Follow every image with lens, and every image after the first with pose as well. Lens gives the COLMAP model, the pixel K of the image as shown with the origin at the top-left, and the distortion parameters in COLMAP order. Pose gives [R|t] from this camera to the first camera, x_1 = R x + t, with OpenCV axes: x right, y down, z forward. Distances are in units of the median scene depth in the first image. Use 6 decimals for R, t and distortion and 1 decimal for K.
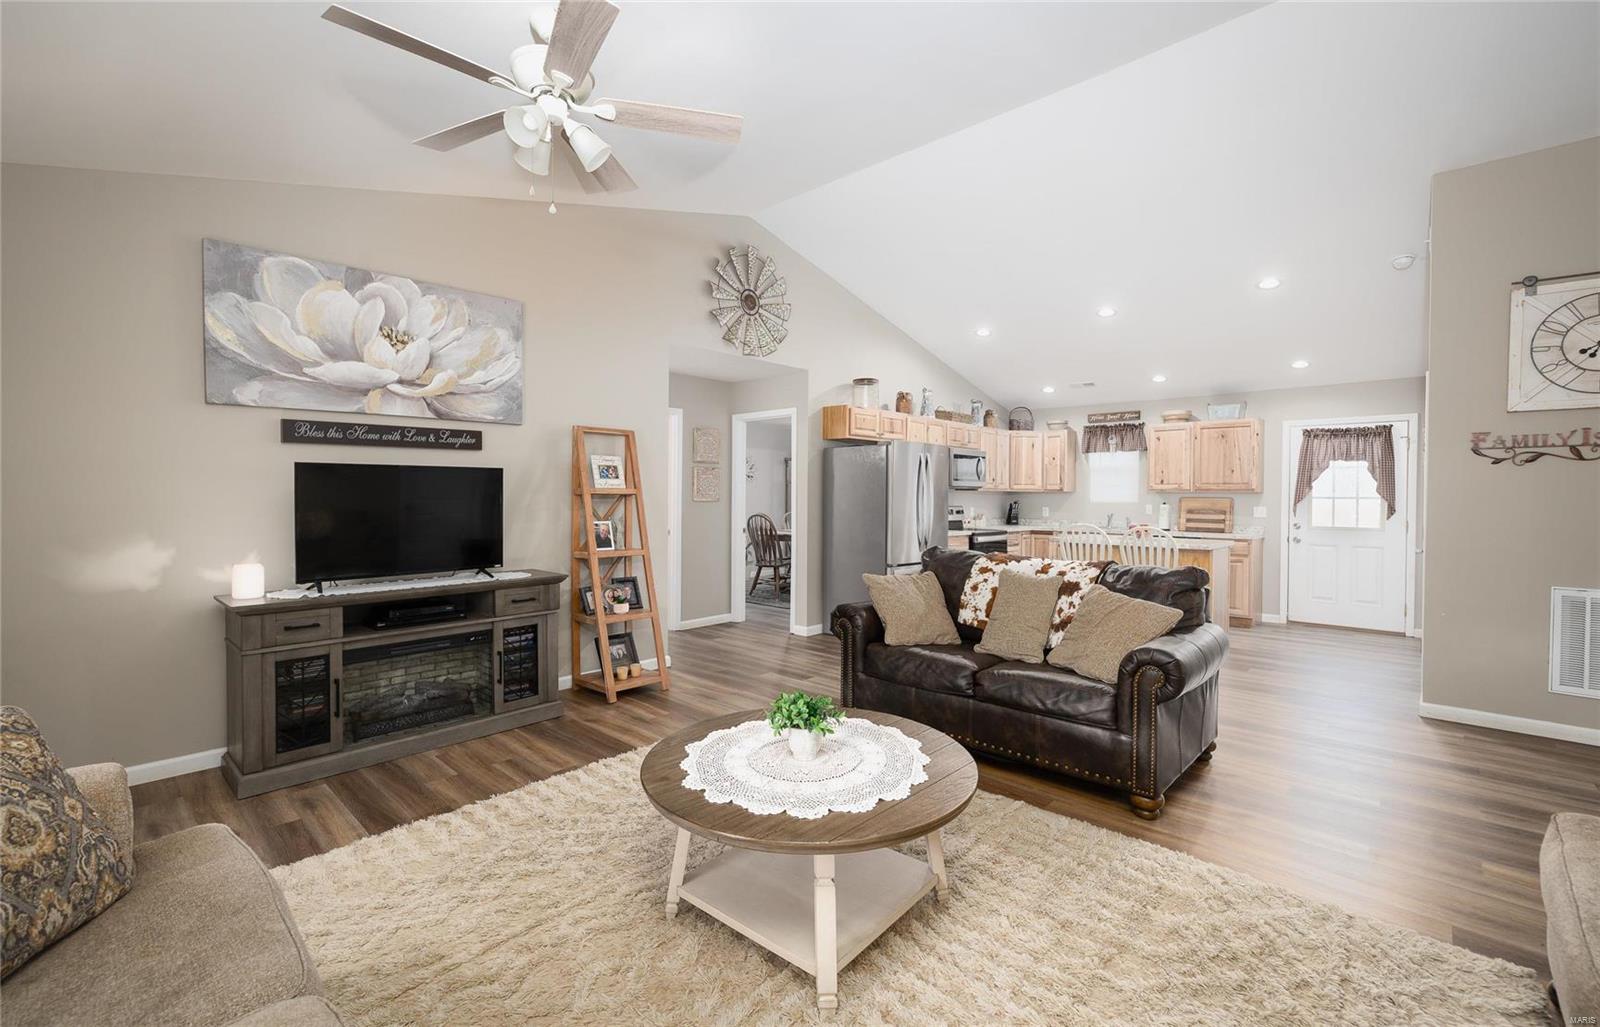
lens RADIAL K [[674.8, 0, 803.2], [0, 674.8, 508.3], [0, 0, 1]] dist [0.002357, 0.000146]
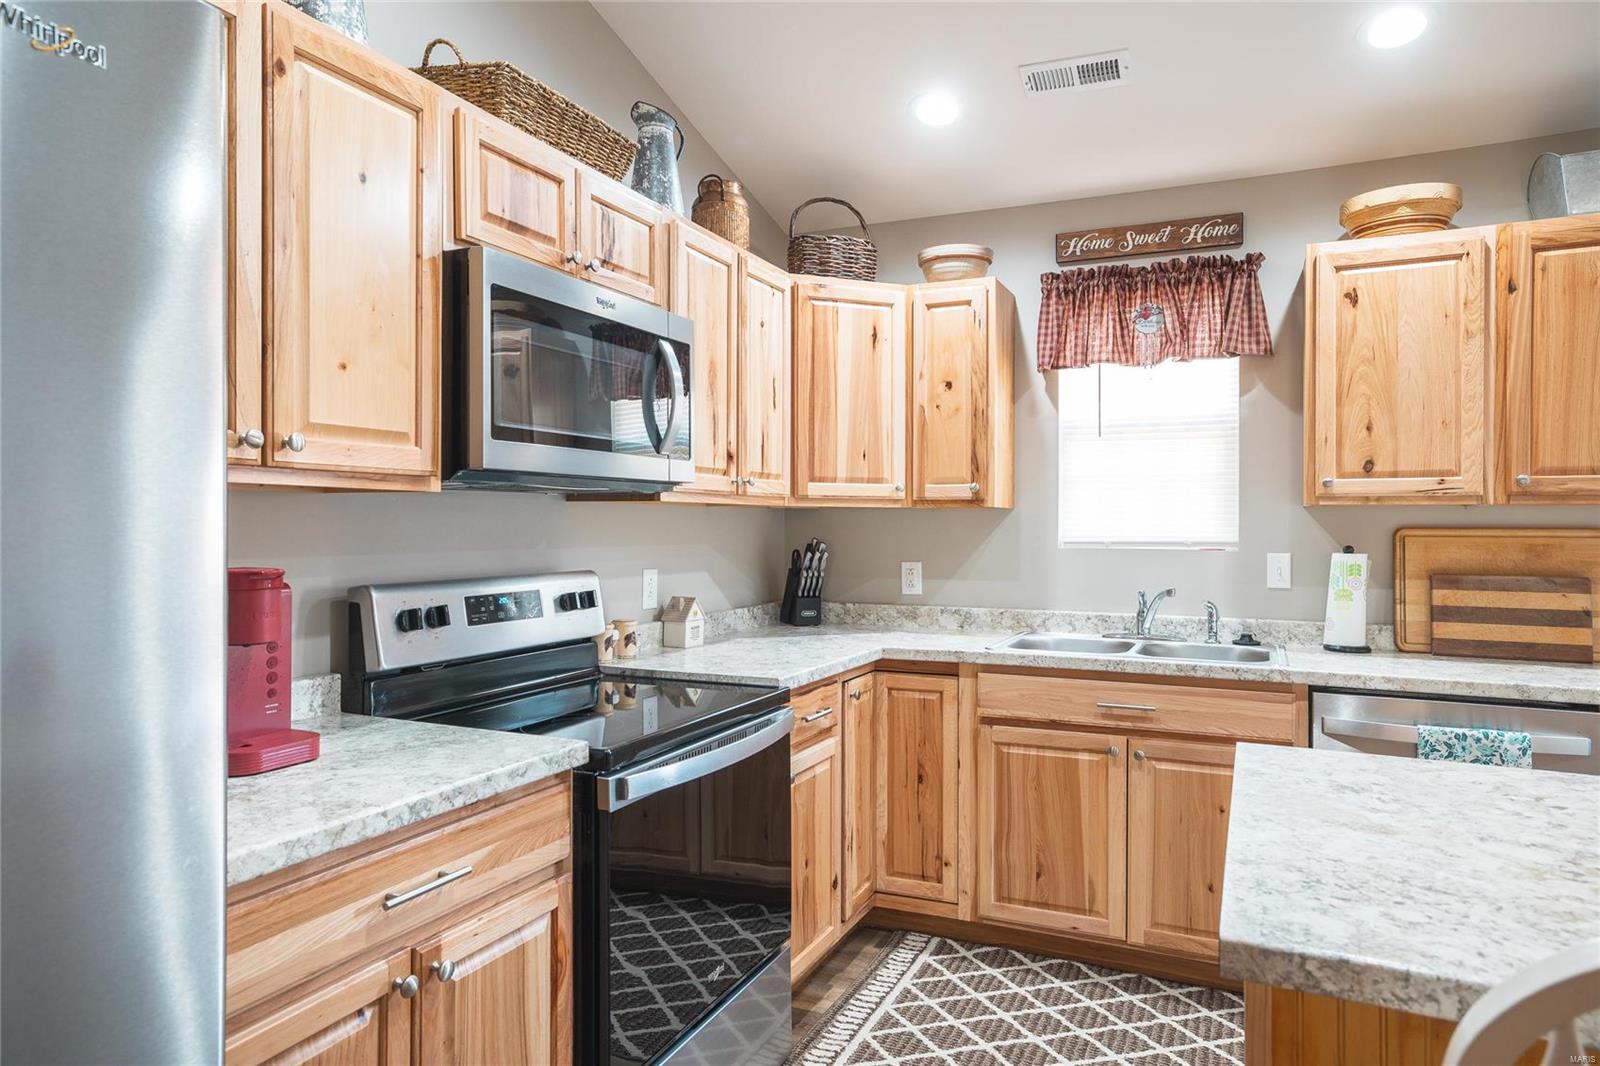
lens RADIAL K [[996.2, 0, 803.1], [0, 996.2, 529.1], [0, 0, 1]] dist [0.004184, 0.003442]
pose [[0.949312, -0.007026, 0.314258, 0.220238], [0.010589, 0.999898, -0.009634, -0.014810], [-0.314158, 0.012473, 0.949289, 0.741308]]
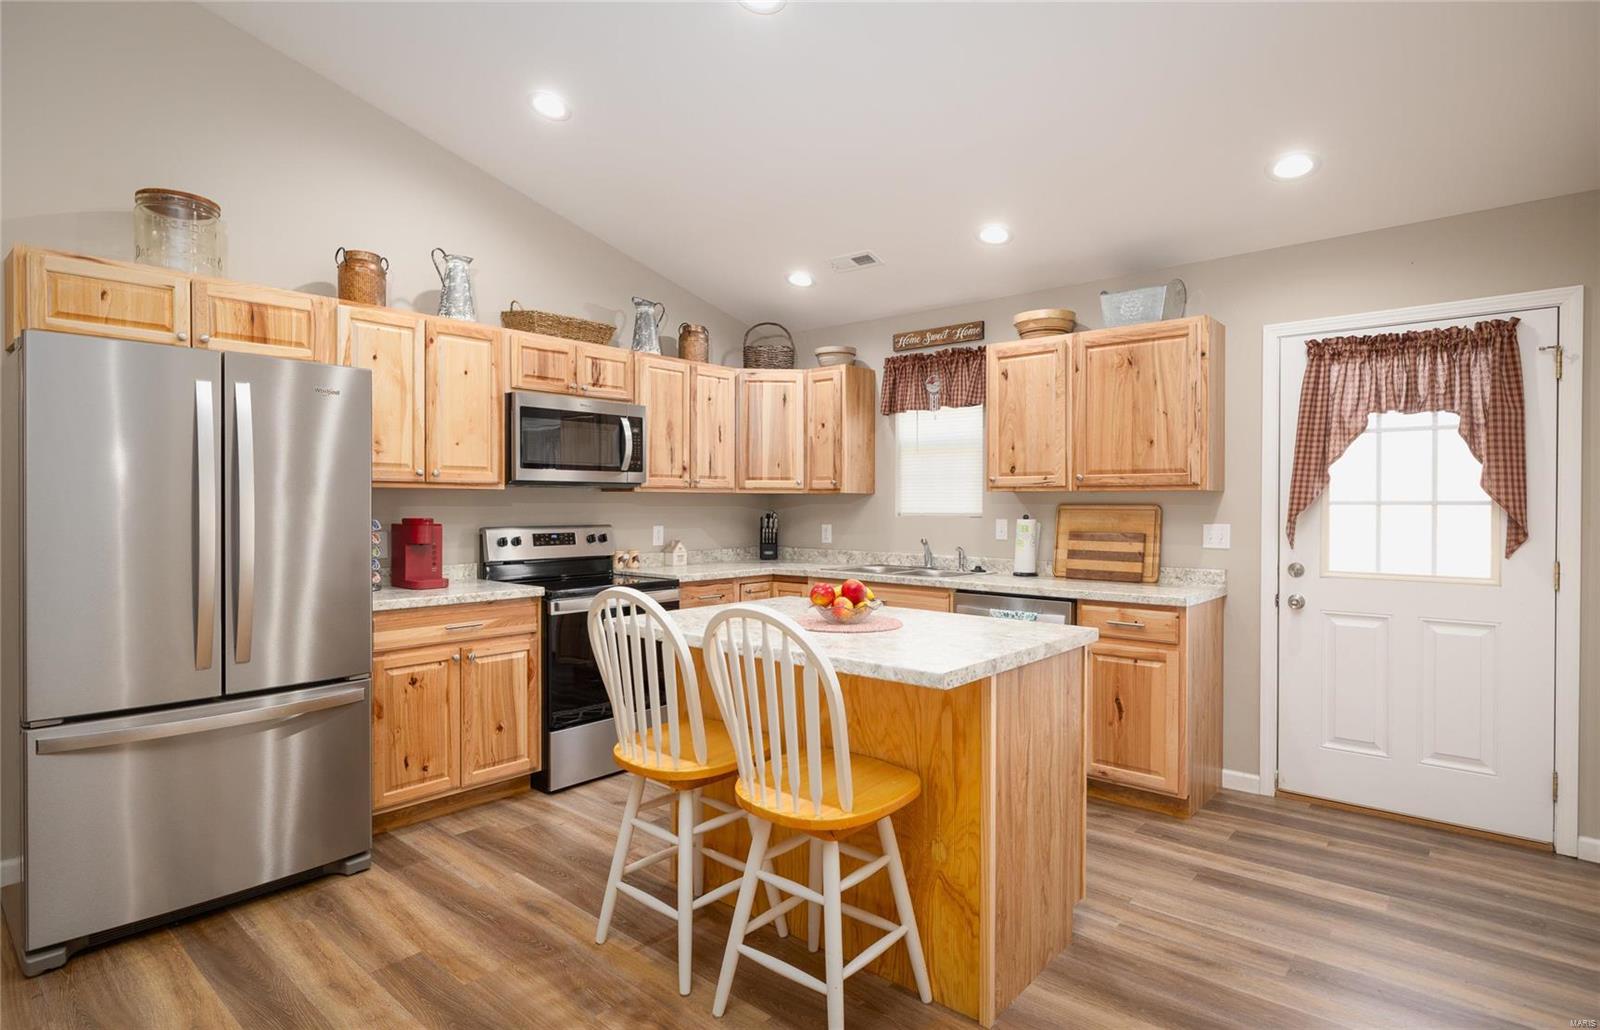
lens RADIAL K [[820.2, 0, 800.0], [0, 820.2, 515.0], [0, 0, 1]] dist [0.000427, -0.000590]
pose [[0.999384, -0.006456, 0.034508, 0.386227], [0.006572, 0.999973, -0.003259, -0.008363], [-0.034487, 0.003484, 0.999399, 0.476321]]
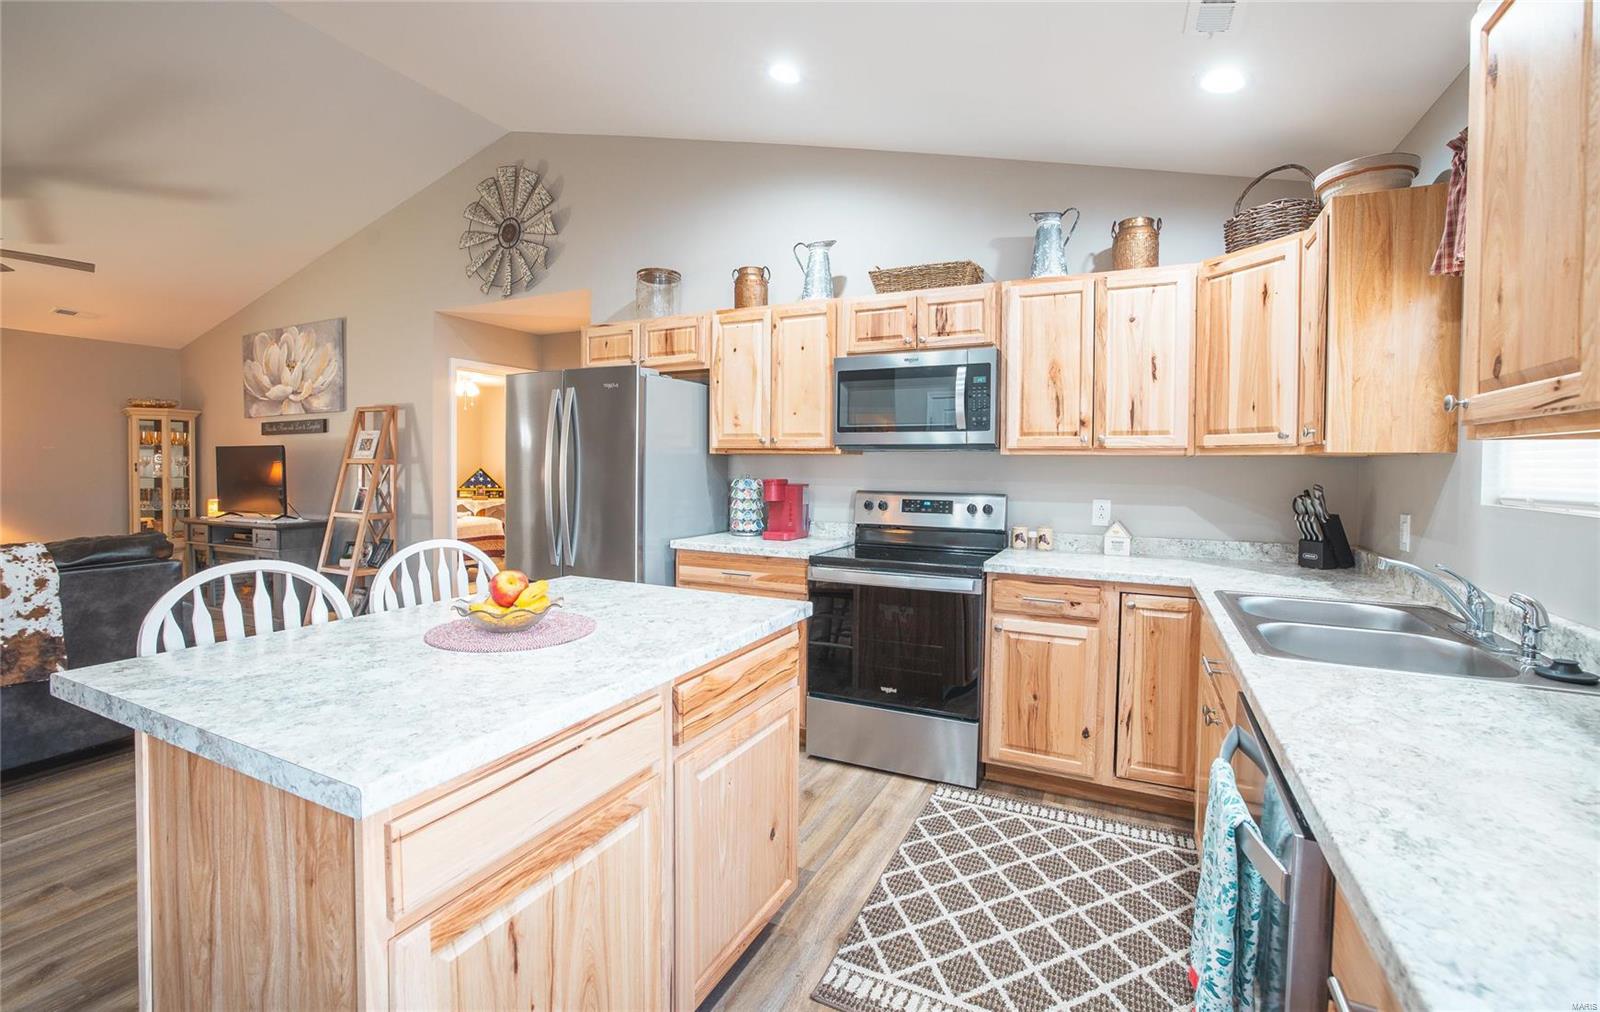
lens RADIAL K [[685.7, 0, 803.8], [0, 685.7, 486.9], [0, 0, 1]] dist [-0.030295, 0.000306]
pose [[0.295355, 0.025868, -0.955037, 0.648396], [-0.025753, 0.999486, 0.019107, -0.013947], [0.955040, 0.018951, 0.295869, 0.856952]]
